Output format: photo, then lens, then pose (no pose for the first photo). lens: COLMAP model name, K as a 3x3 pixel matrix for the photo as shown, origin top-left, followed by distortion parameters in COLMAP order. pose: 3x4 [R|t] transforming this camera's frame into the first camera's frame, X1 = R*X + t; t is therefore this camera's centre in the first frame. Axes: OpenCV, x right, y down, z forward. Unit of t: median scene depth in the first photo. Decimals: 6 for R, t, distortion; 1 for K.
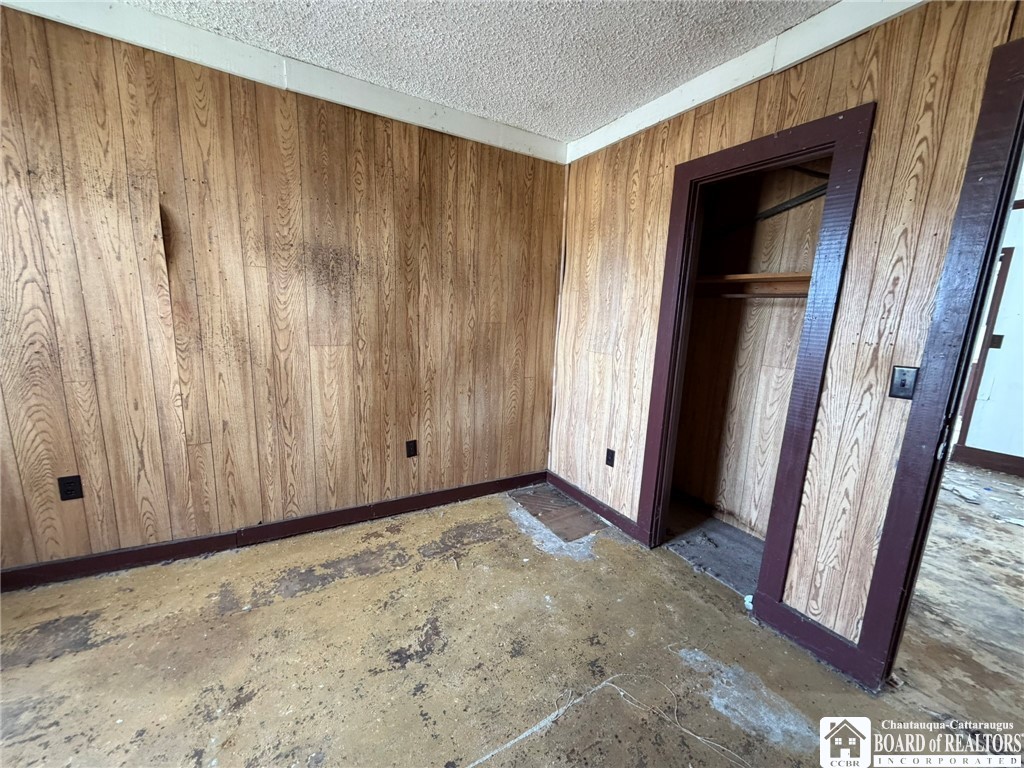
lens RADIAL K [[406.9, 0, 508.6], [0, 406.9, 383.5], [0, 0, 1]] dist [0.000914, -0.001167]
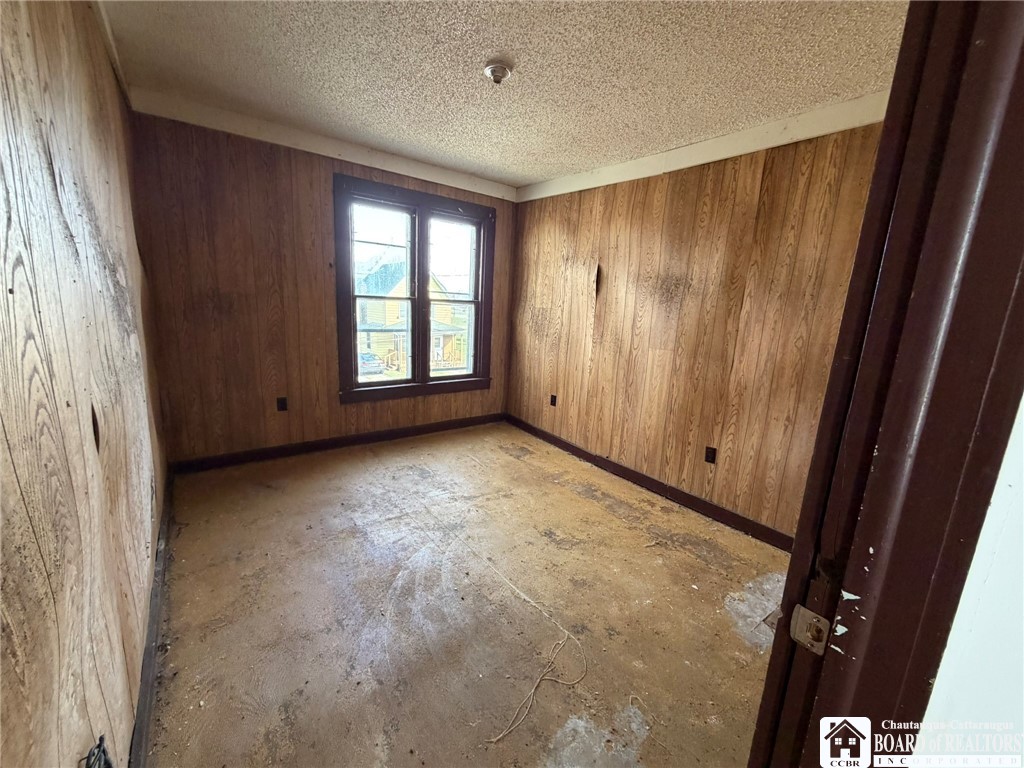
lens RADIAL K [[406.9, 0, 507.8], [0, 406.9, 381.4], [0, 0, 1]] dist [0.000914, -0.001167]
pose [[0.122839, 0.151792, -0.980750, 0.813796], [-0.225437, 0.966668, 0.121376, -0.039509], [0.966483, 0.206187, 0.152964, 0.333253]]
